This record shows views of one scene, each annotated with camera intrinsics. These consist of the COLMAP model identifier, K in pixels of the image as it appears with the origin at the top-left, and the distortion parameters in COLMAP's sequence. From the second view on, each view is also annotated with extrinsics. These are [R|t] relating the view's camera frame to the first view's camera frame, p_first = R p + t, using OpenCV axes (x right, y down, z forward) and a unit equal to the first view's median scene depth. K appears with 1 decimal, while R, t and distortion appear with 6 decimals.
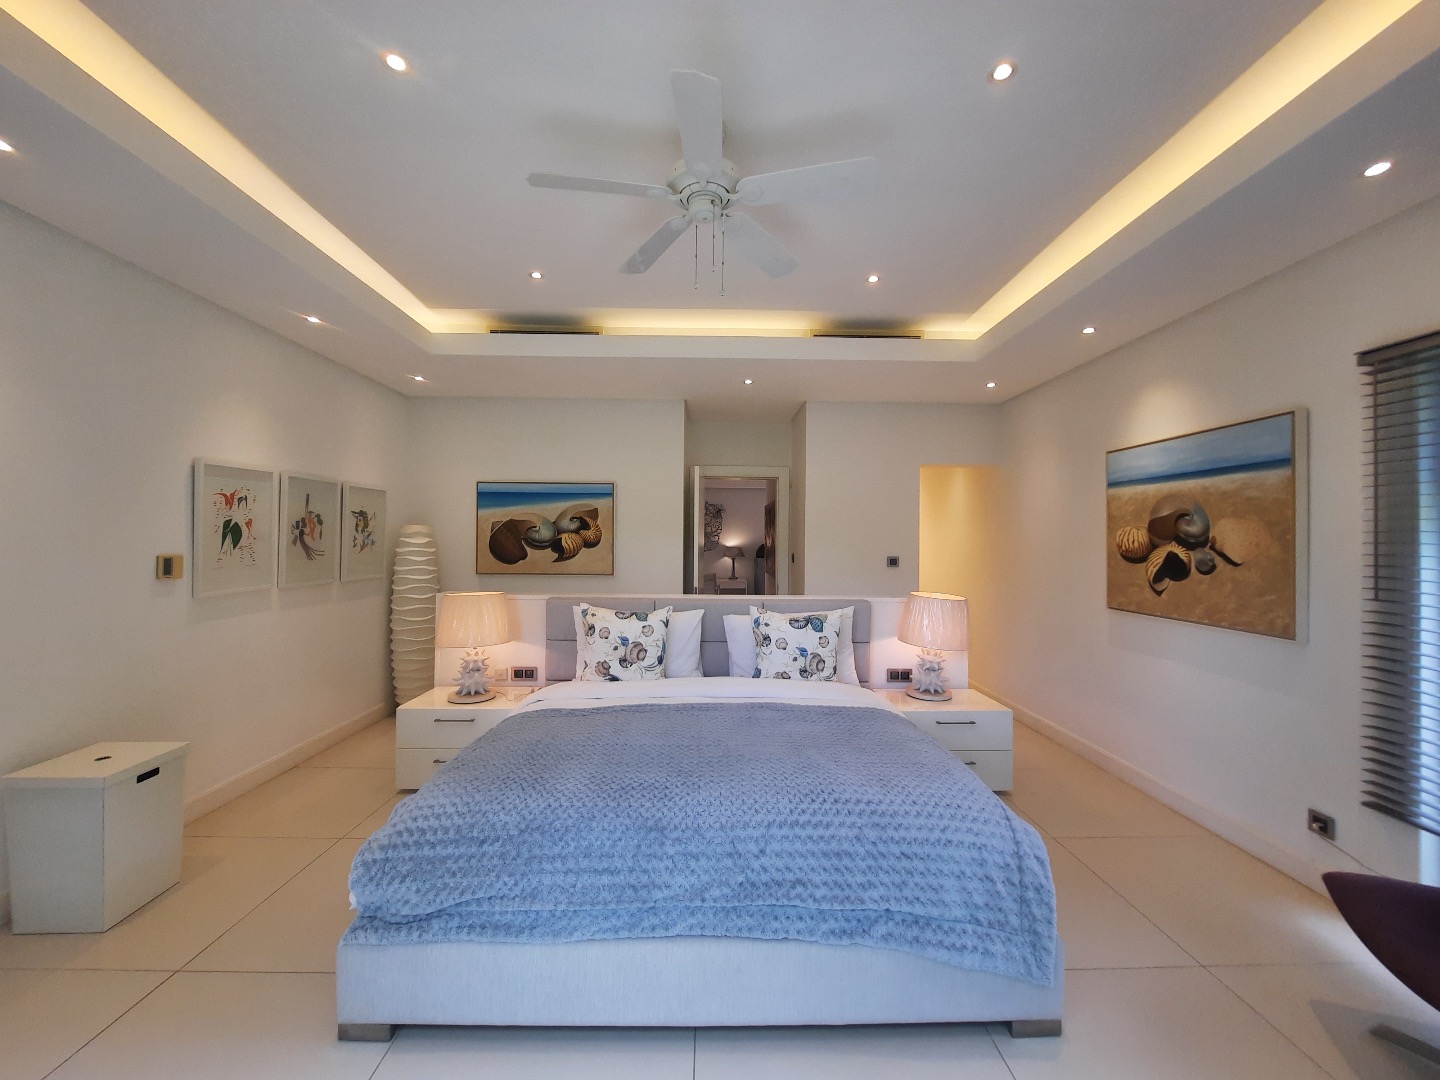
lens RADIAL K [[579.1, 0, 712.2], [0, 579.1, 536.4], [0, 0, 1]] dist [-0.009791, -0.000181]
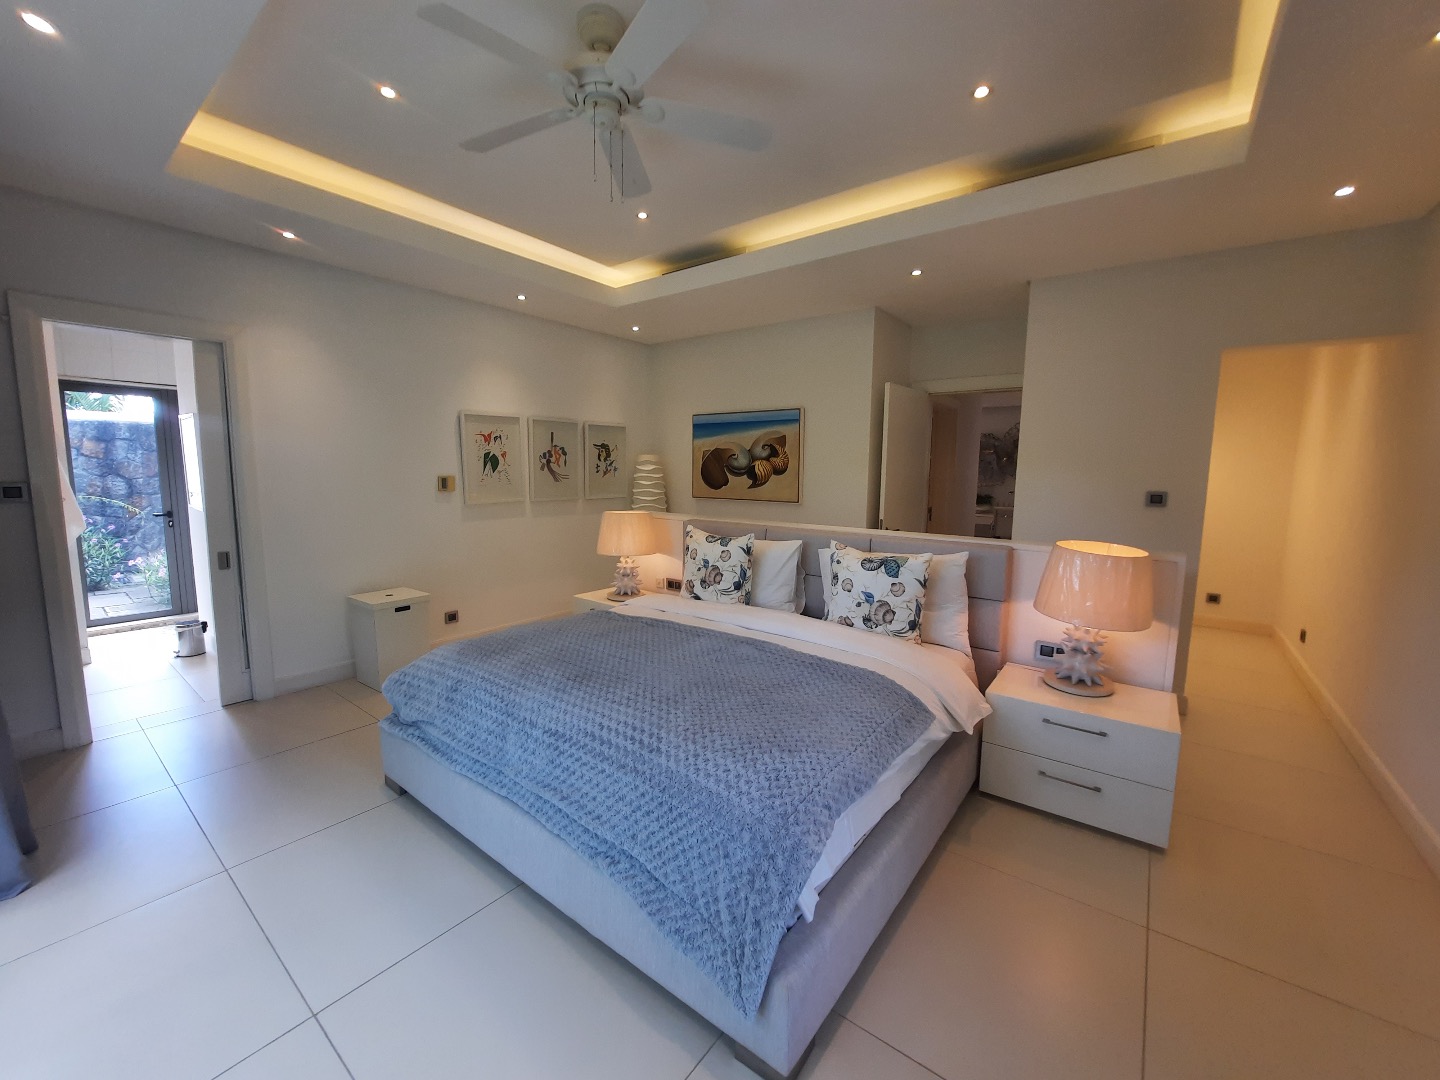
lens RADIAL K [[579.1, 0, 712.2], [0, 579.1, 536.4], [0, 0, 1]] dist [-0.009791, -0.000181]
pose [[0.775867, 0.074348, -0.626500, 0.451111], [0.001174, 0.992860, 0.119279, 0.007314], [0.630895, -0.093281, 0.770240, 0.184632]]
